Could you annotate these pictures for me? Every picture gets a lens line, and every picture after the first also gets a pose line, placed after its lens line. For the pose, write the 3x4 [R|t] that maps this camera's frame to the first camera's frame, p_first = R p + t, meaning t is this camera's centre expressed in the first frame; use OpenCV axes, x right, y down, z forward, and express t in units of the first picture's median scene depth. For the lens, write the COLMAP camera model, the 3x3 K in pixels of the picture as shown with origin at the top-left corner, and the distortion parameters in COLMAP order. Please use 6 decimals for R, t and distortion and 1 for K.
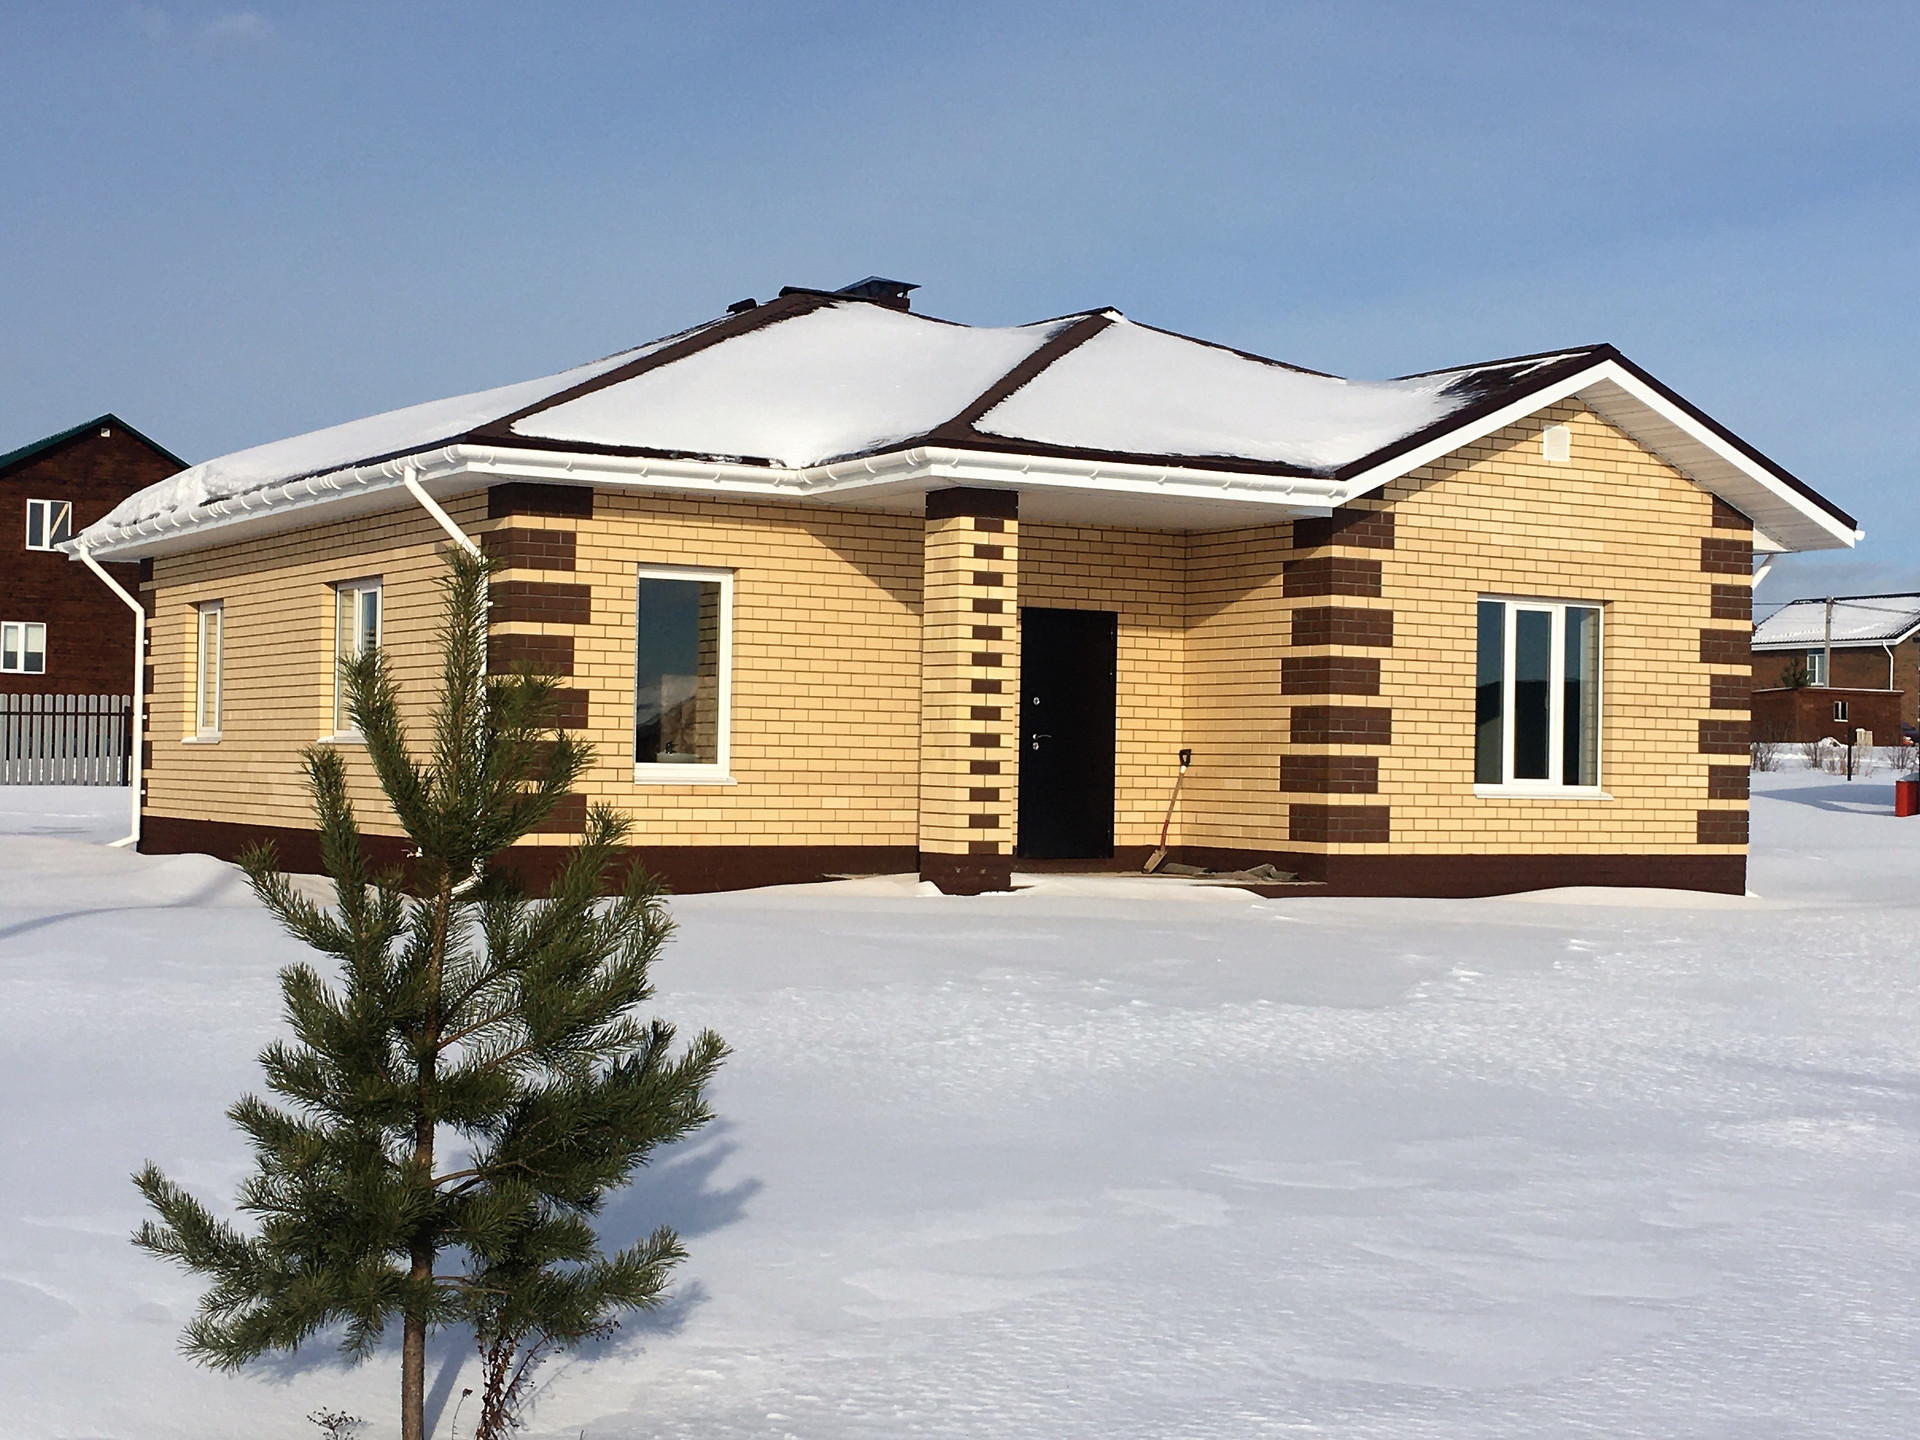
lens RADIAL K [[2756.7, 0, 947.5], [0, 2756.7, 718.5], [0, 0, 1]] dist [0.071183, 0.000000]
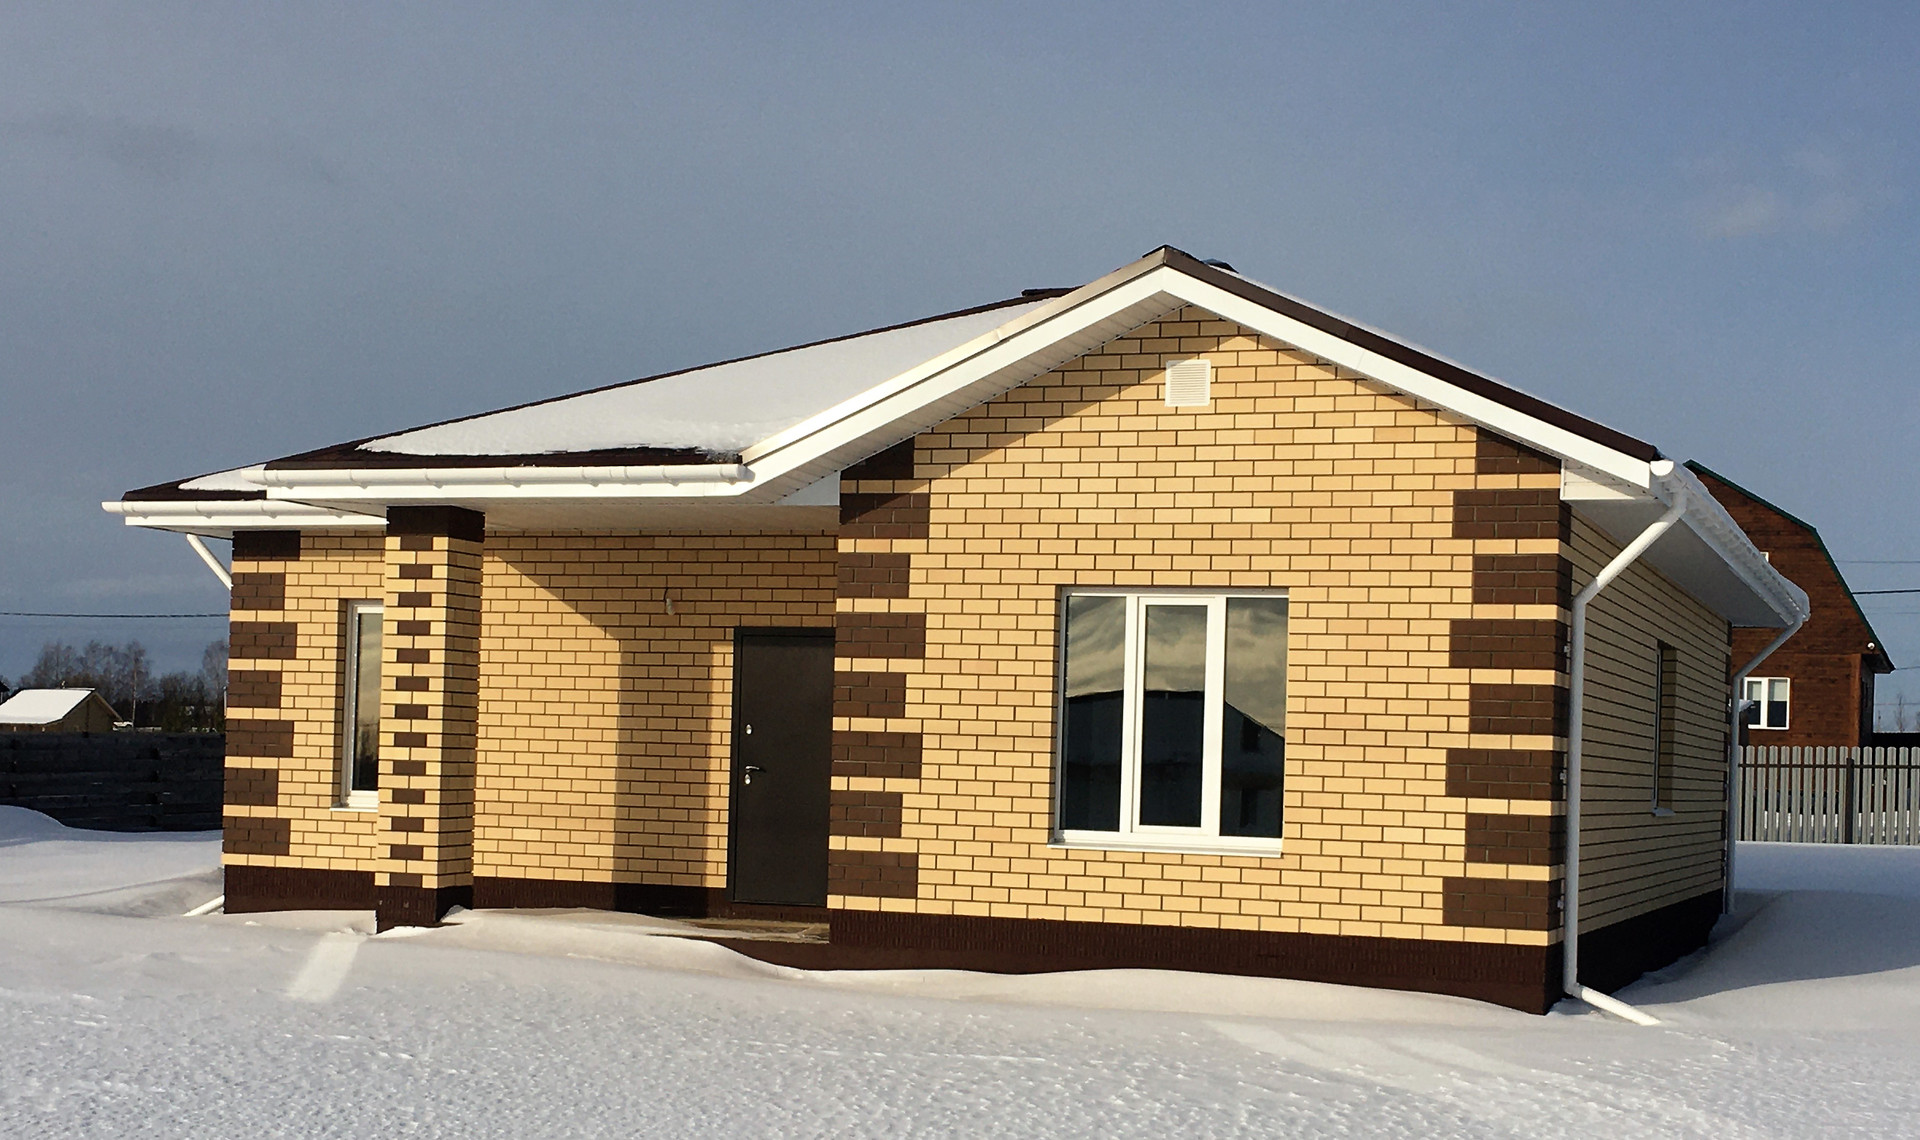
lens RADIAL K [[2735.4, 0, 938.1], [0, 2735.4, 732.4], [0, 0, 1]] dist [0.056838, 0.000000]
pose [[0.619480, -0.008619, -0.784965, 0.798026], [-0.005346, 0.999870, -0.015198, 0.008196], [0.784994, 0.013611, 0.619354, 0.504793]]
